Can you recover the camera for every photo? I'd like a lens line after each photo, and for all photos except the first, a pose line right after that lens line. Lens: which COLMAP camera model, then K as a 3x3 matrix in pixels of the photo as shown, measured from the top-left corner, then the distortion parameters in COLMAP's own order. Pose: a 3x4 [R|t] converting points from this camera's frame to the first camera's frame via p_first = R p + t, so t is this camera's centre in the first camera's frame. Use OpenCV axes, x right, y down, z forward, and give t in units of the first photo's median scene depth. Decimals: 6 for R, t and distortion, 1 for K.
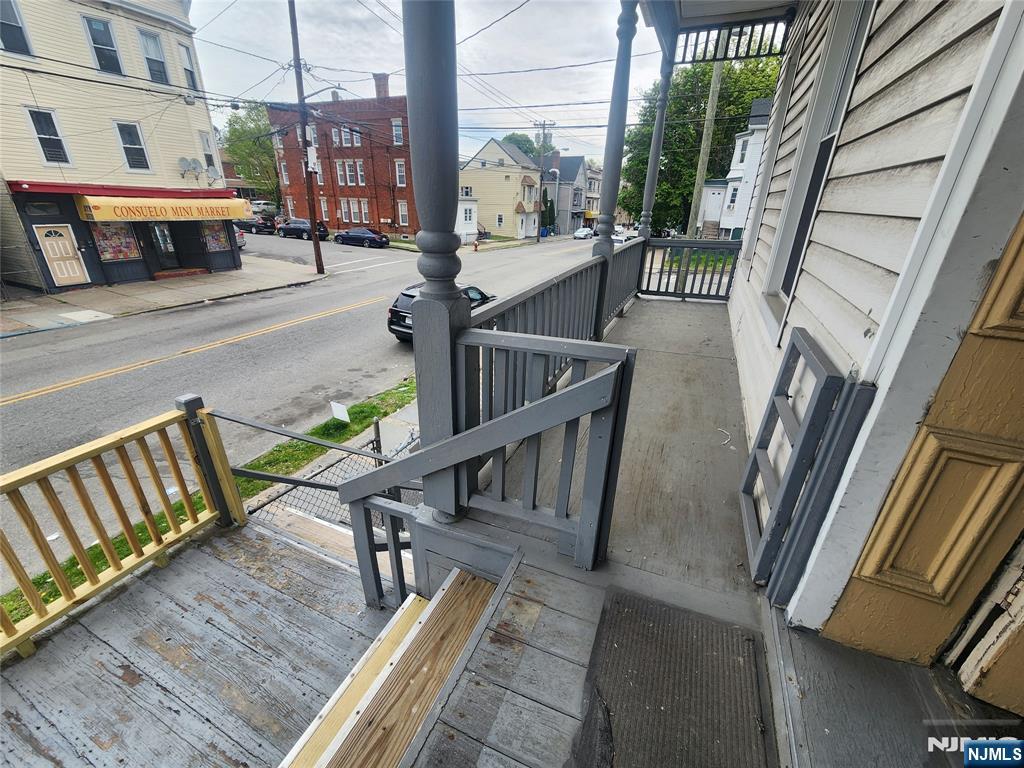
lens RADIAL K [[420.4, 0, 509.4], [0, 420.4, 386.6], [0, 0, 1]] dist [-0.001529, 0.000862]
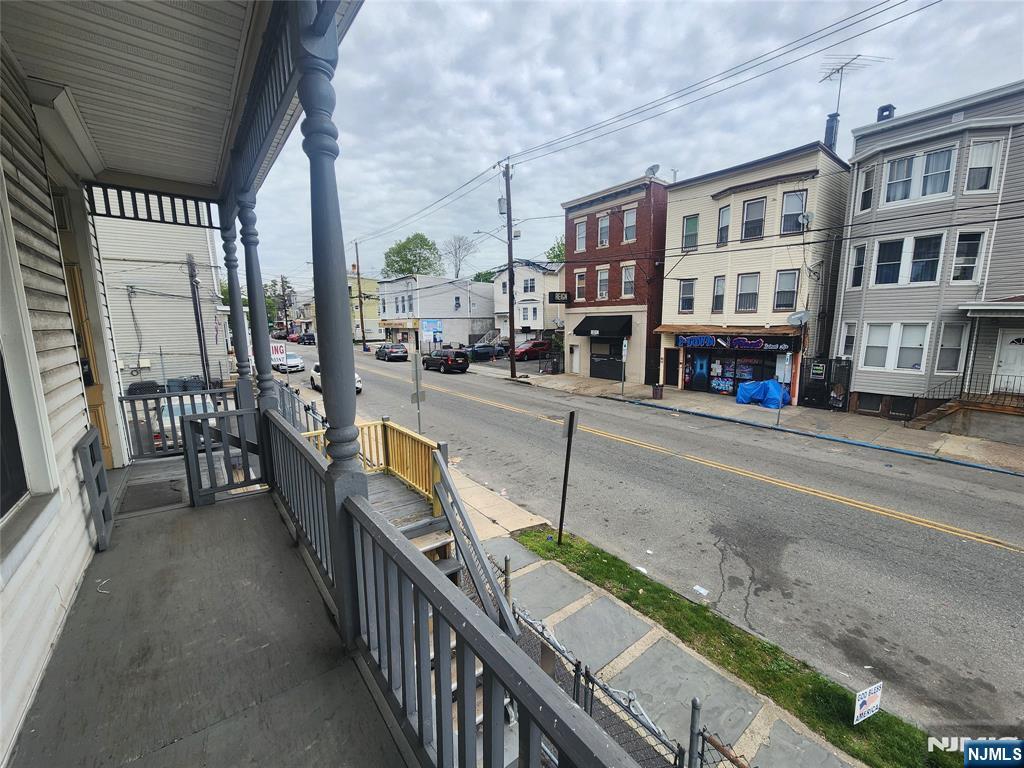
lens RADIAL K [[420.4, 0, 512.1], [0, 420.4, 388.2], [0, 0, 1]] dist [-0.001529, 0.000862]
pose [[-0.476901, 0.122882, -0.870325, 0.387354], [-0.359097, 0.876534, 0.320528, -0.455547], [0.802256, 0.465391, -0.373894, 0.874125]]
